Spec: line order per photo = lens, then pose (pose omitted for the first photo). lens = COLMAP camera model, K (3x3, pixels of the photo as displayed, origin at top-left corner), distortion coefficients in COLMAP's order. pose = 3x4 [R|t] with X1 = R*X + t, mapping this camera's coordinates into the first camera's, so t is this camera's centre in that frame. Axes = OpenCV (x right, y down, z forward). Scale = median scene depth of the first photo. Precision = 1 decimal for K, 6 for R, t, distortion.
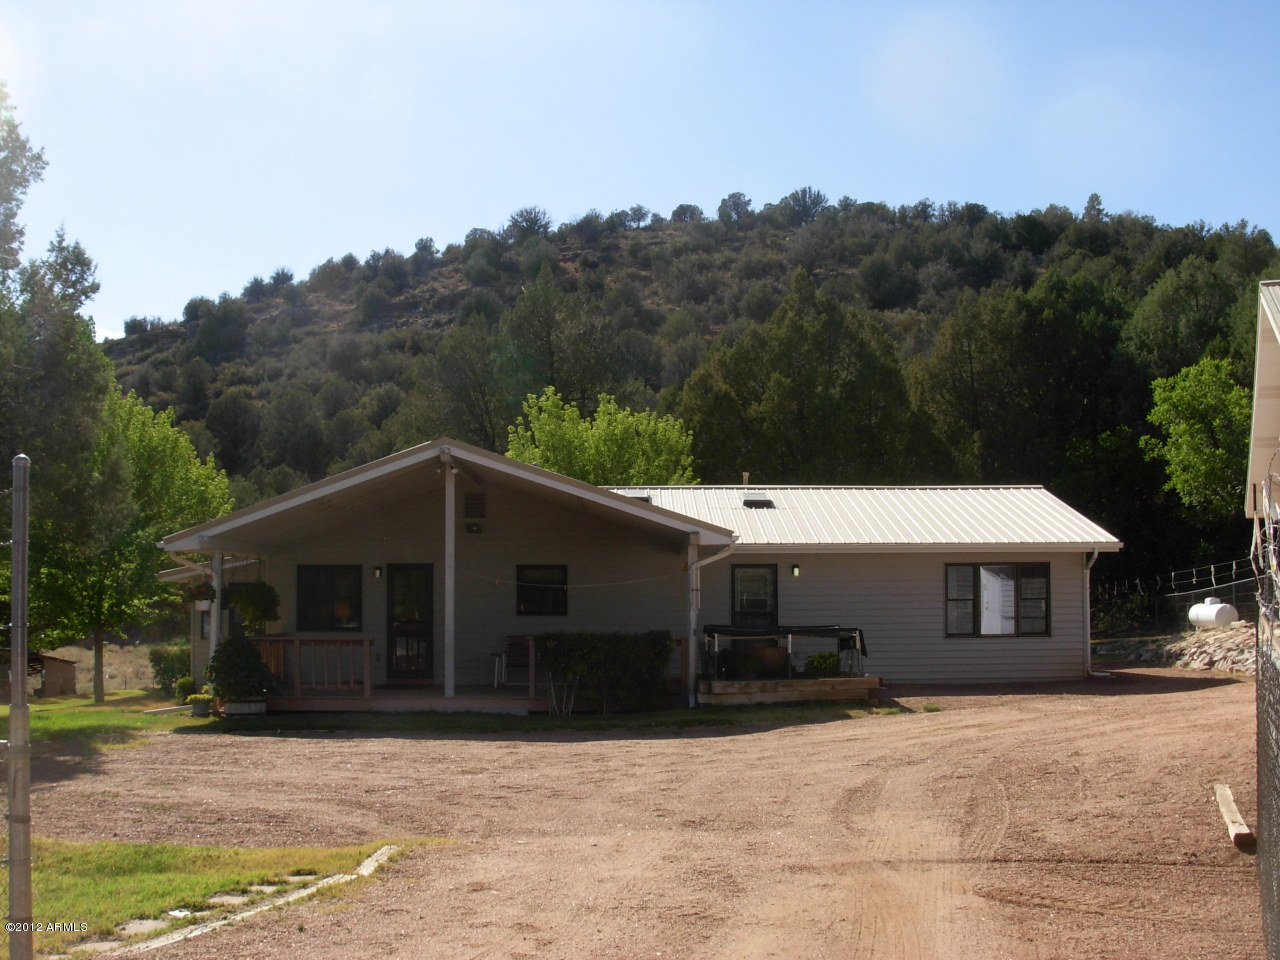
lens RADIAL K [[1410.6, 0, 644.4], [0, 1410.6, 482.2], [0, 0, 1]] dist [-0.222929, 0.000000]
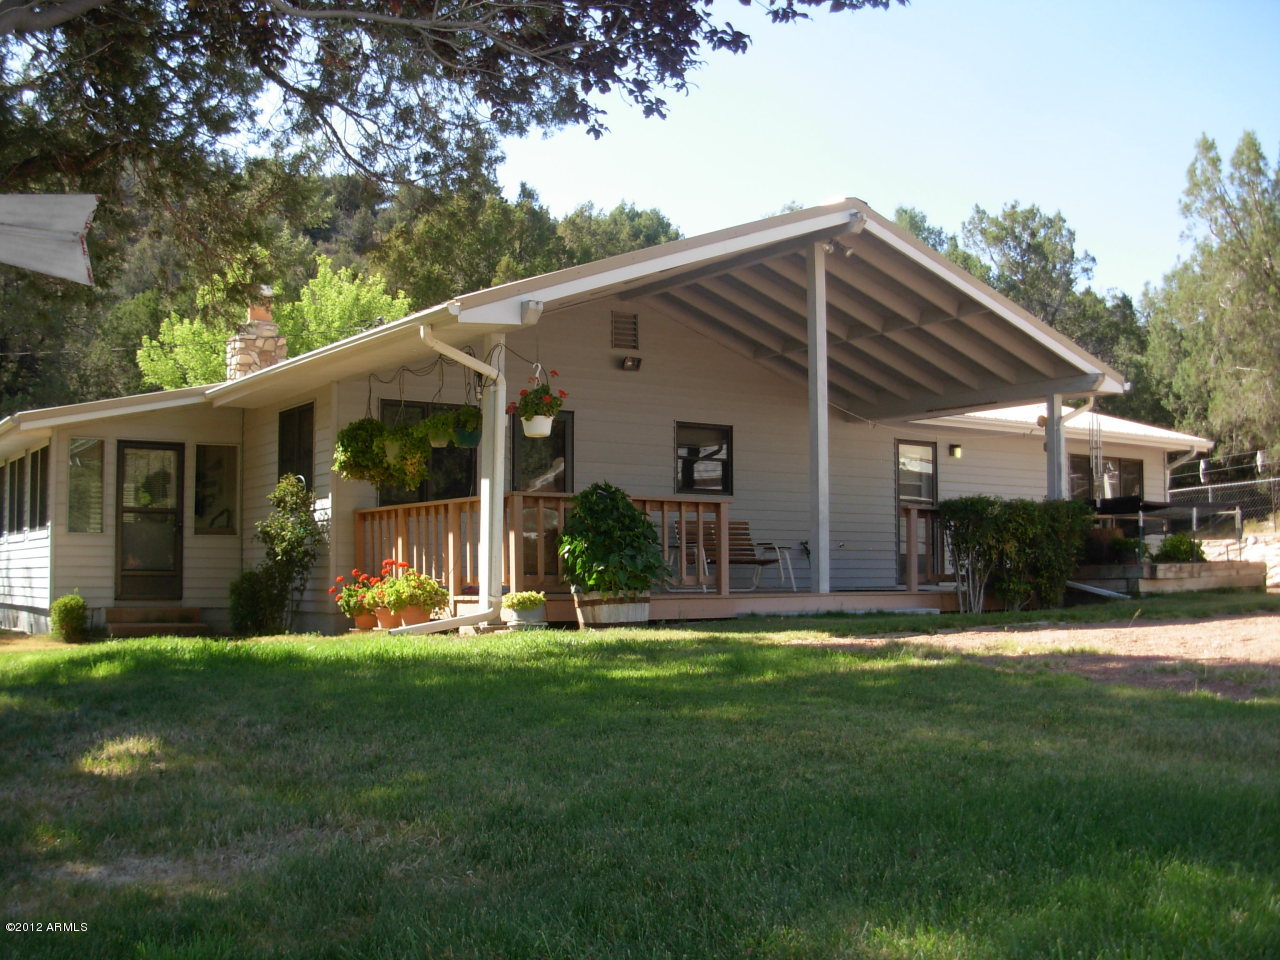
lens RADIAL K [[1410.6, 0, 638.9], [0, 1410.6, 487.6], [0, 0, 1]] dist [-0.222929, 0.000000]
pose [[0.839978, 0.039226, 0.541201, -0.244453], [-0.048748, 0.998806, 0.003267, 0.045662], [-0.540427, -0.029126, 0.840887, 0.213761]]
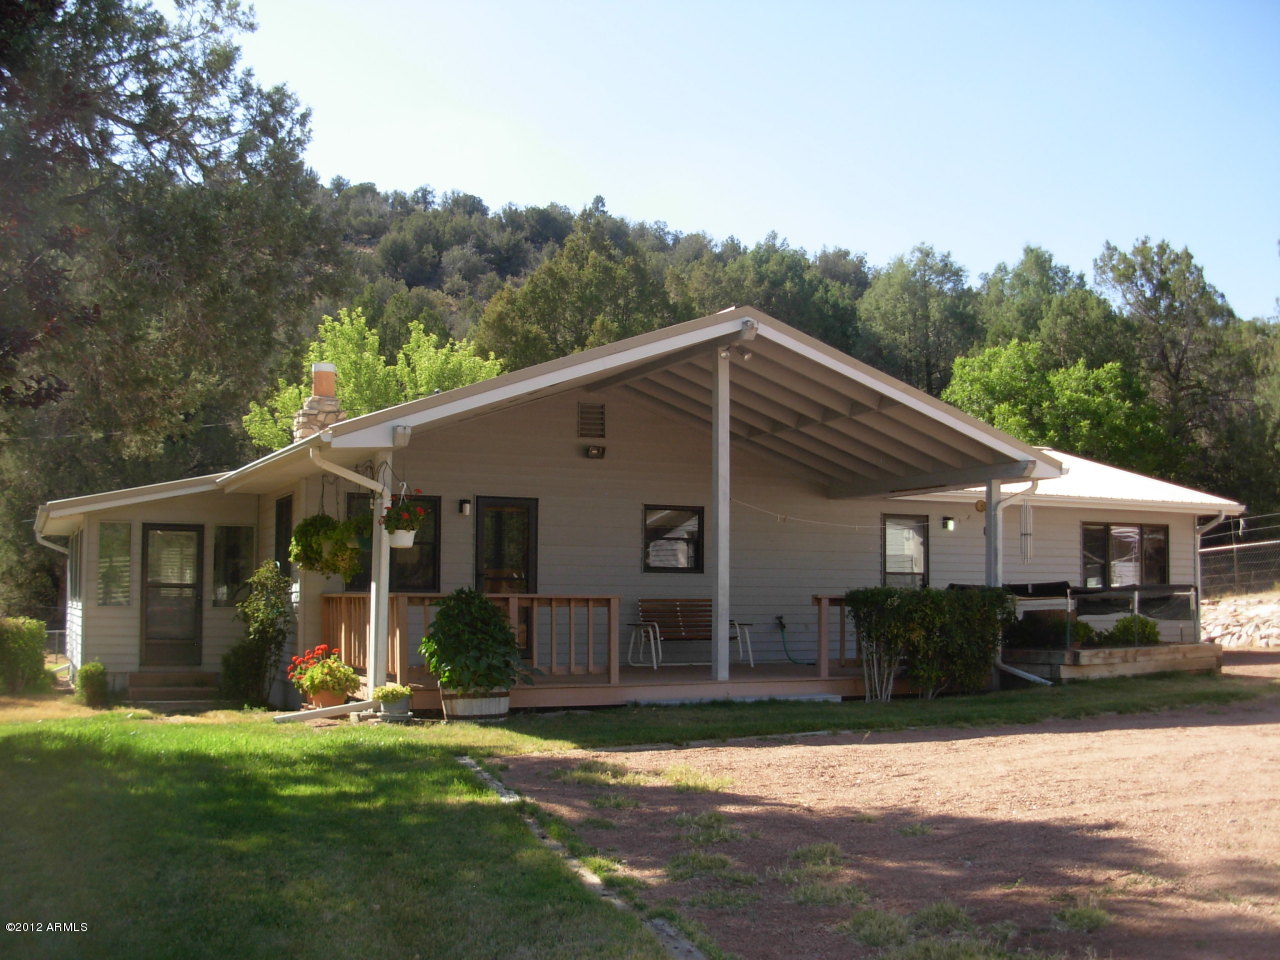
lens RADIAL K [[1410.6, 0, 631.8], [0, 1410.6, 491.6], [0, 0, 1]] dist [-0.222929, 0.000000]
pose [[0.915545, 0.041236, 0.400097, -0.199055], [-0.044537, 0.999007, -0.001048, 0.026961], [-0.399743, -0.016859, 0.916472, 0.164197]]
